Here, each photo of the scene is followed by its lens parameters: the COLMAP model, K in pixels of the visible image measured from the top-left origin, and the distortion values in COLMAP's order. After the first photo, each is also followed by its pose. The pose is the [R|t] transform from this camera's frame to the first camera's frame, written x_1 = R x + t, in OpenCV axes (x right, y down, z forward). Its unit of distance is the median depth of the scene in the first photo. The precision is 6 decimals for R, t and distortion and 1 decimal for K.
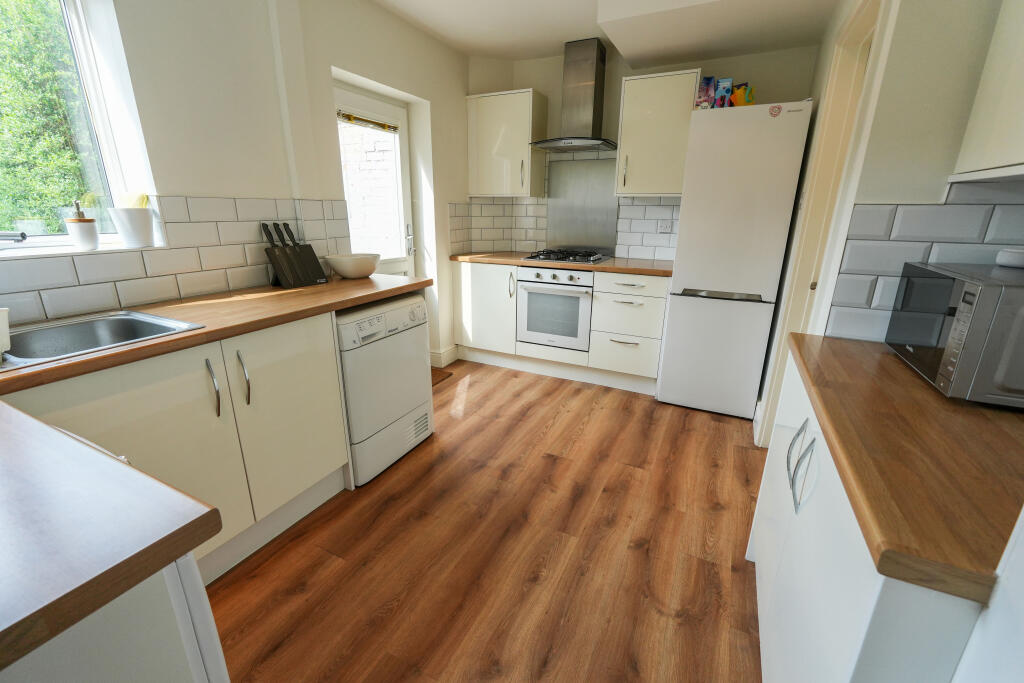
lens RADIAL K [[431.4, 0, 513.8], [0, 431.4, 337.4], [0, 0, 1]] dist [-0.001166, -0.000225]
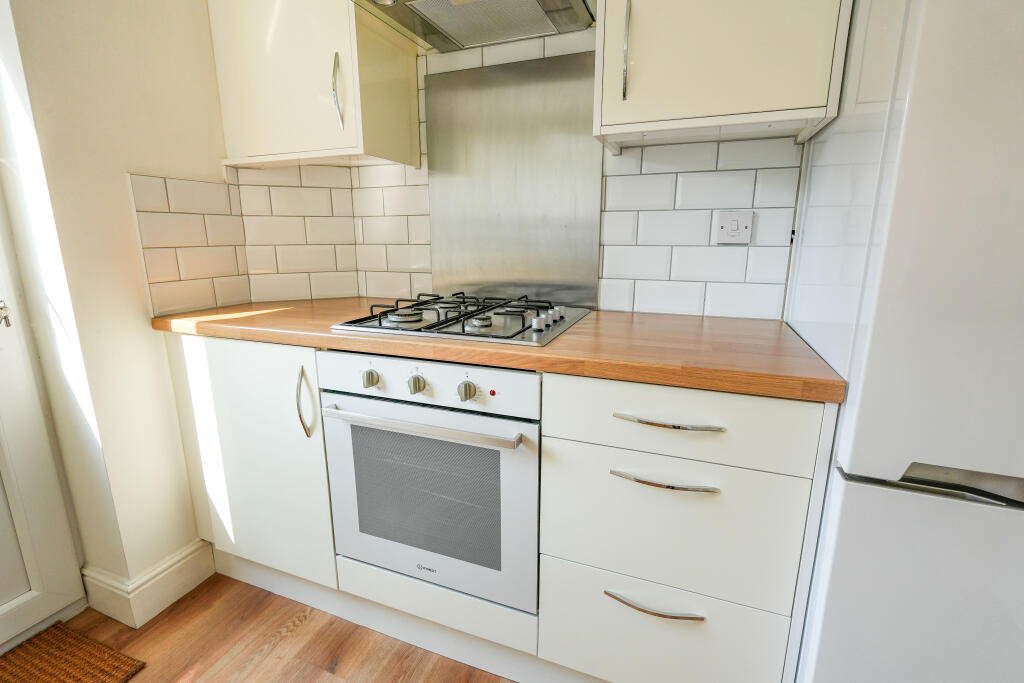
lens RADIAL K [[431.4, 0, 513.8], [0, 431.4, 337.4], [0, 0, 1]] dist [-0.001166, -0.000225]
pose [[0.996801, -0.030419, 0.073904, 0.132981], [0.035225, 0.997288, -0.064619, -0.143844], [-0.071738, 0.067015, 0.995170, 0.642565]]
